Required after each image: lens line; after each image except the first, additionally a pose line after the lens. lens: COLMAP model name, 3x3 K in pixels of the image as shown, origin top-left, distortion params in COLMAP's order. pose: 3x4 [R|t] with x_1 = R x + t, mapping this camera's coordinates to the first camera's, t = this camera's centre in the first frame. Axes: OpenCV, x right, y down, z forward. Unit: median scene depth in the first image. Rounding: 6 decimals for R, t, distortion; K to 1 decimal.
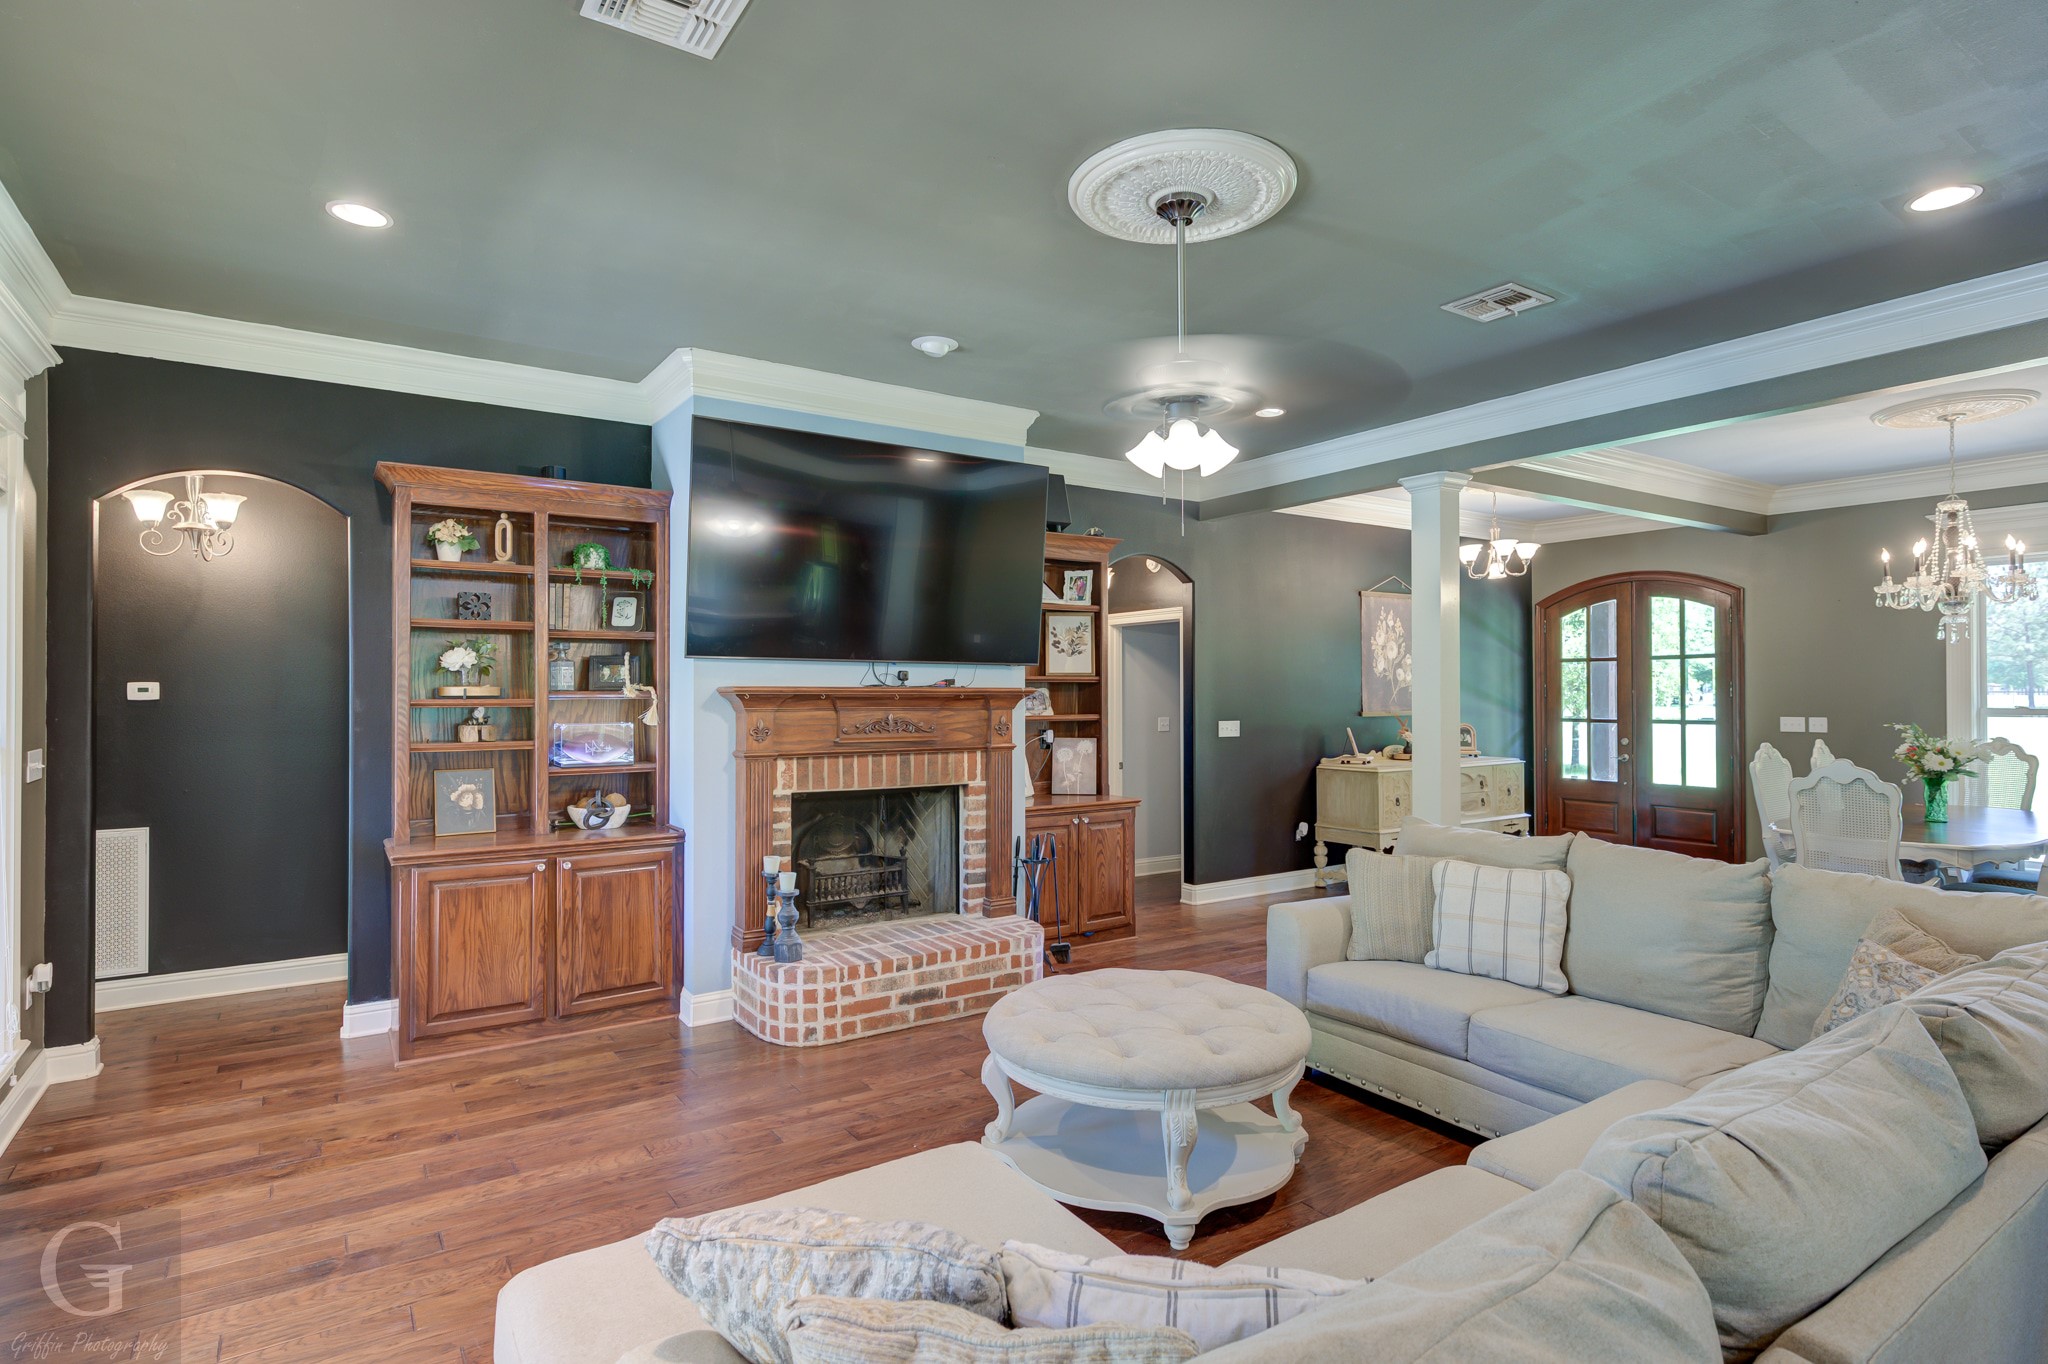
lens RADIAL K [[1038.8, 0, 1036.3], [0, 1038.8, 690.6], [0, 0, 1]] dist [0.012835, -0.001685]
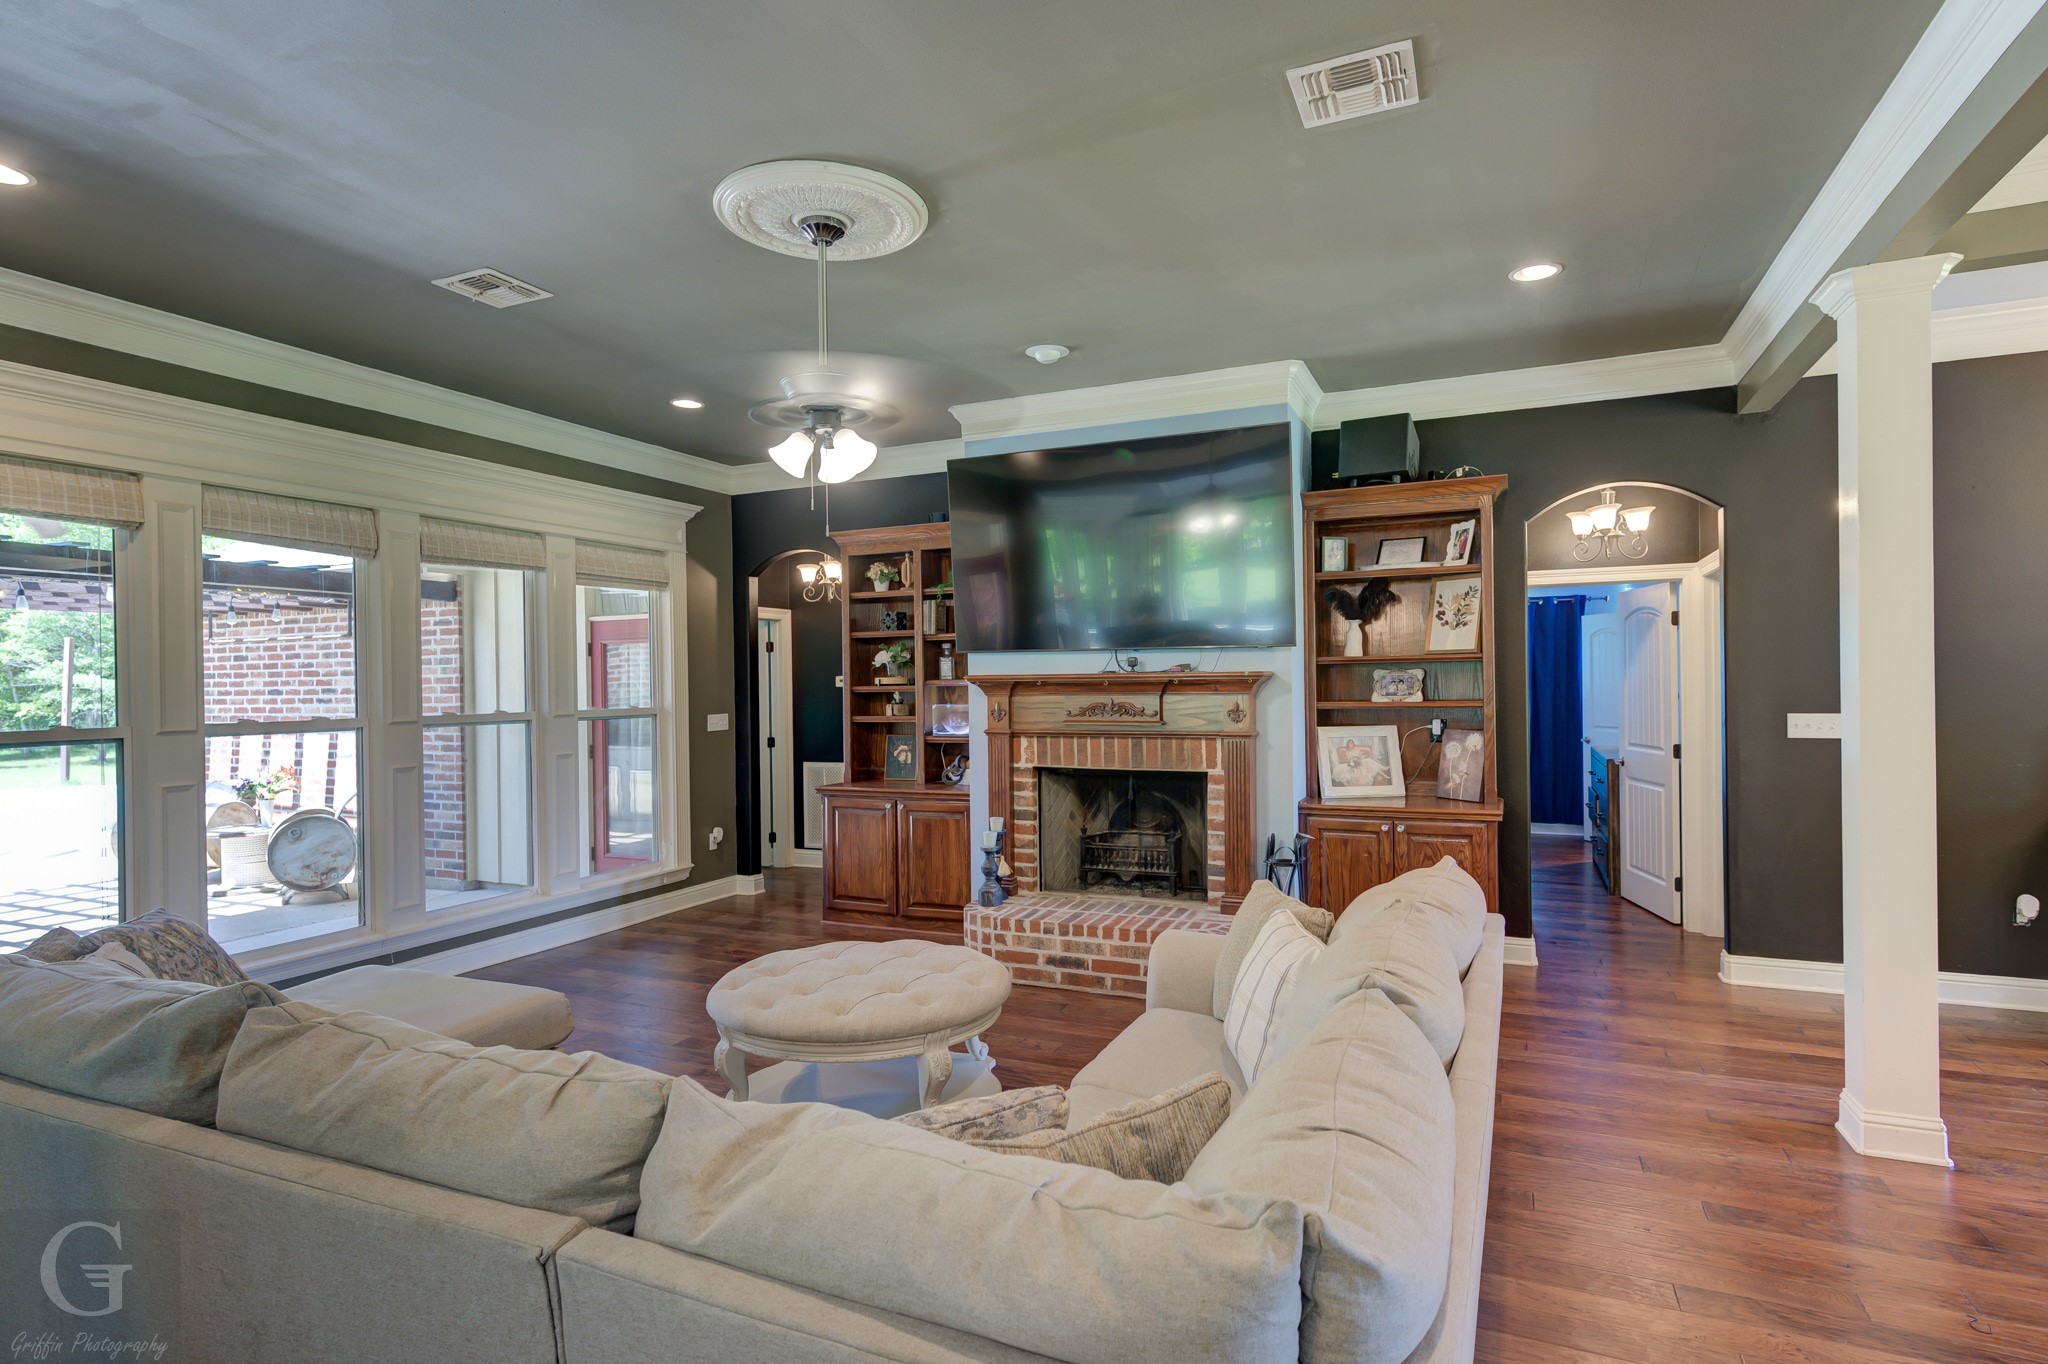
lens RADIAL K [[1038.8, 0, 1018.4], [0, 1038.8, 684.9], [0, 0, 1]] dist [0.012835, -0.001685]
pose [[0.522654, -0.004163, -0.852535, 0.721407], [0.014338, 0.999890, 0.003907, 0.003027], [0.852424, -0.014265, 0.522656, 0.373385]]
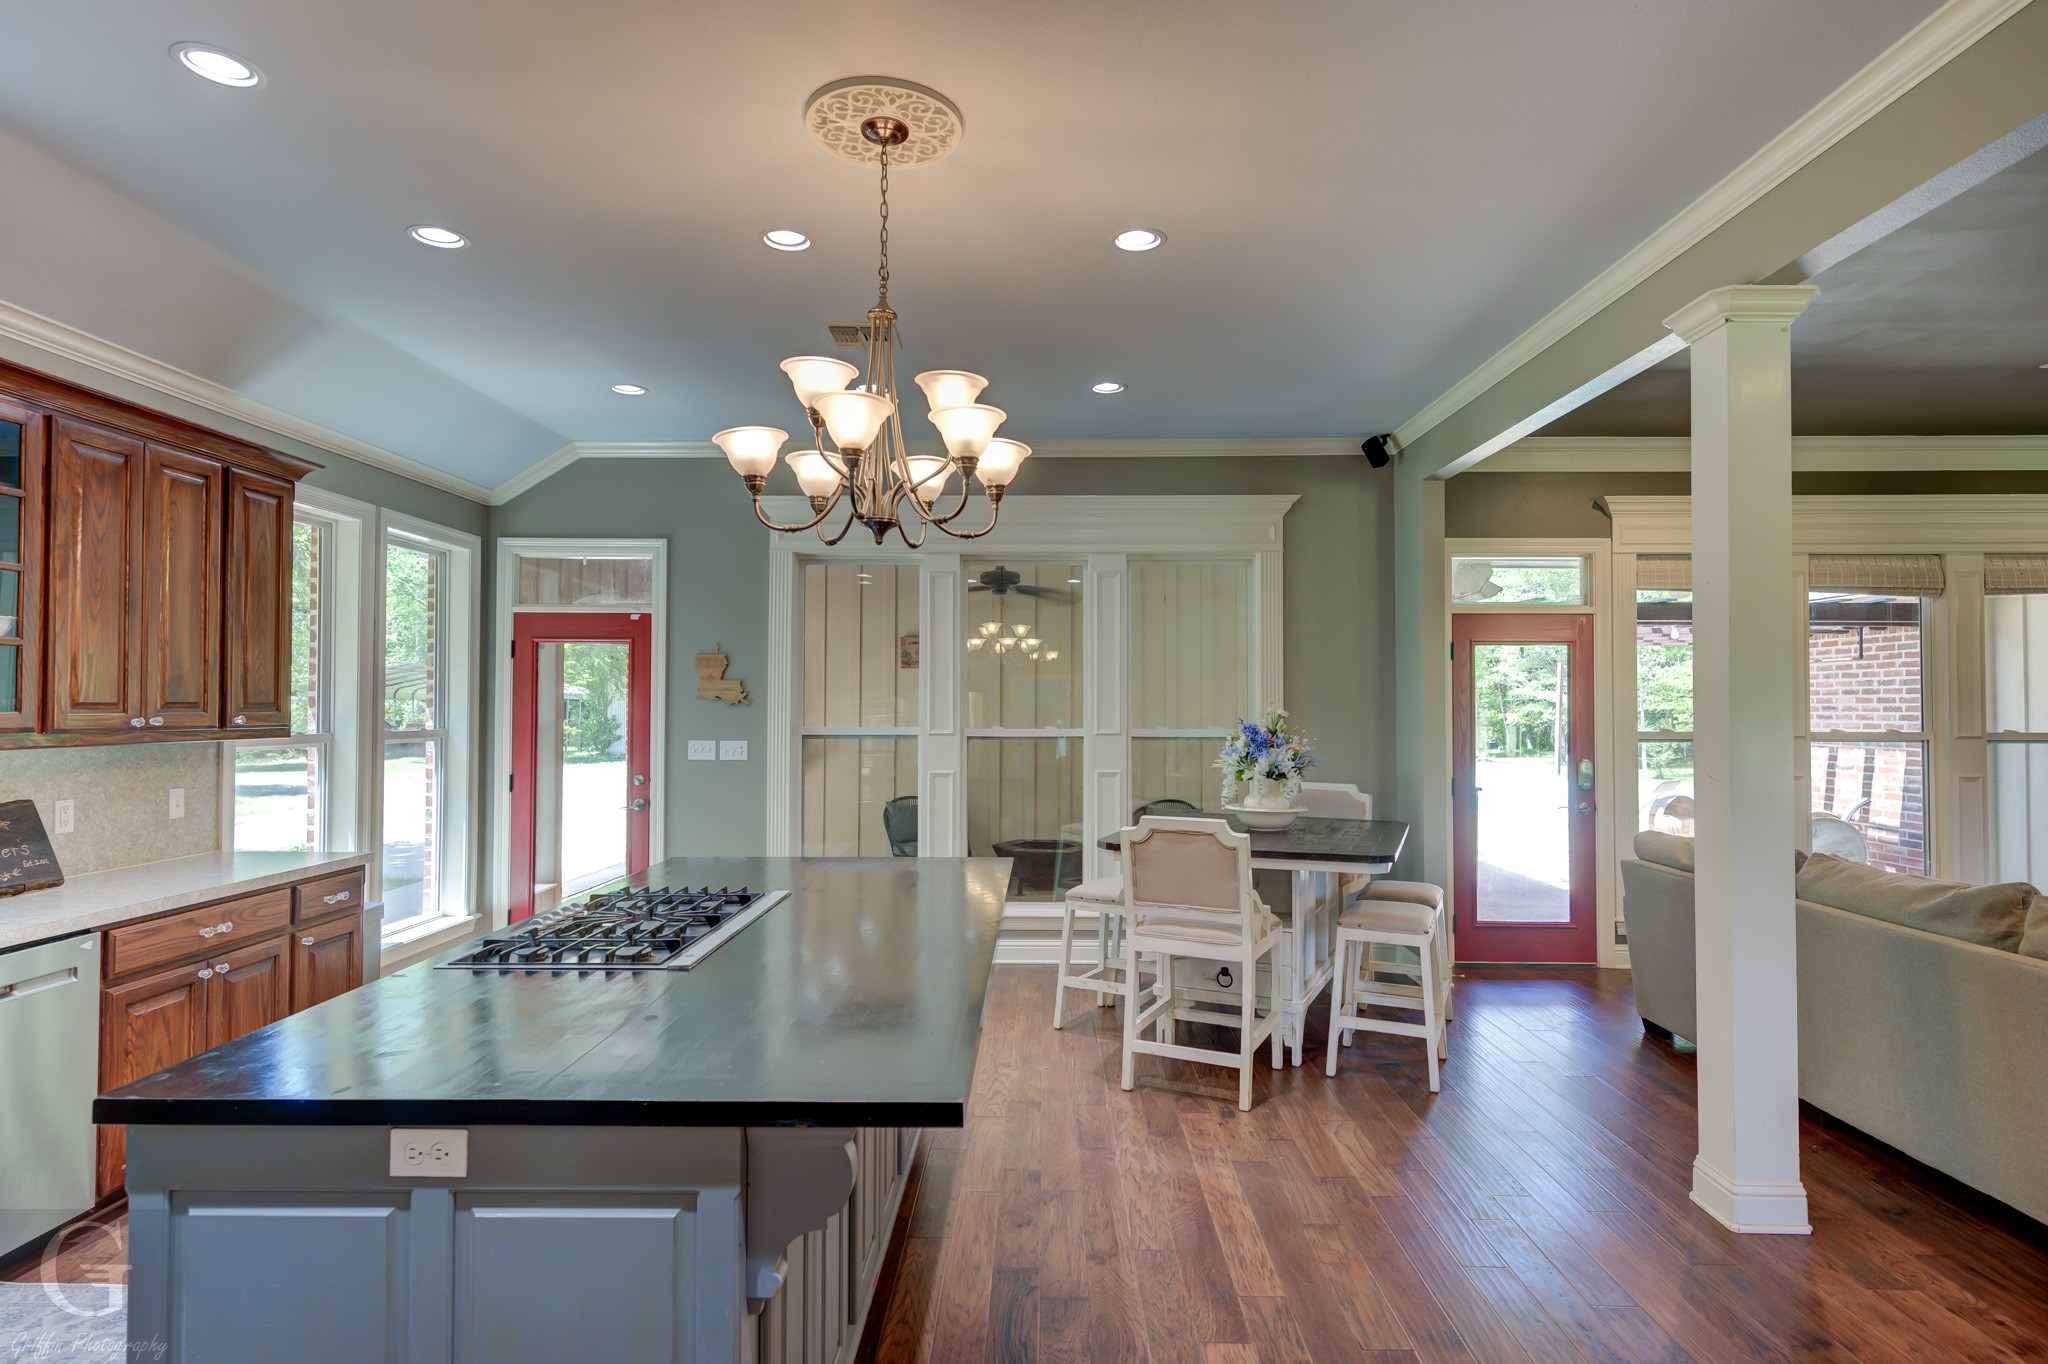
lens RADIAL K [[1076.0, 0, 1019.9], [0, 1076.0, 695.2], [0, 0, 1]] dist [0.010171, -0.001796]
pose [[-0.569224, -0.008313, -0.822140, 1.130447], [0.003539, 0.999915, -0.012561, -0.000671], [0.822175, -0.010060, -0.569146, 0.214296]]
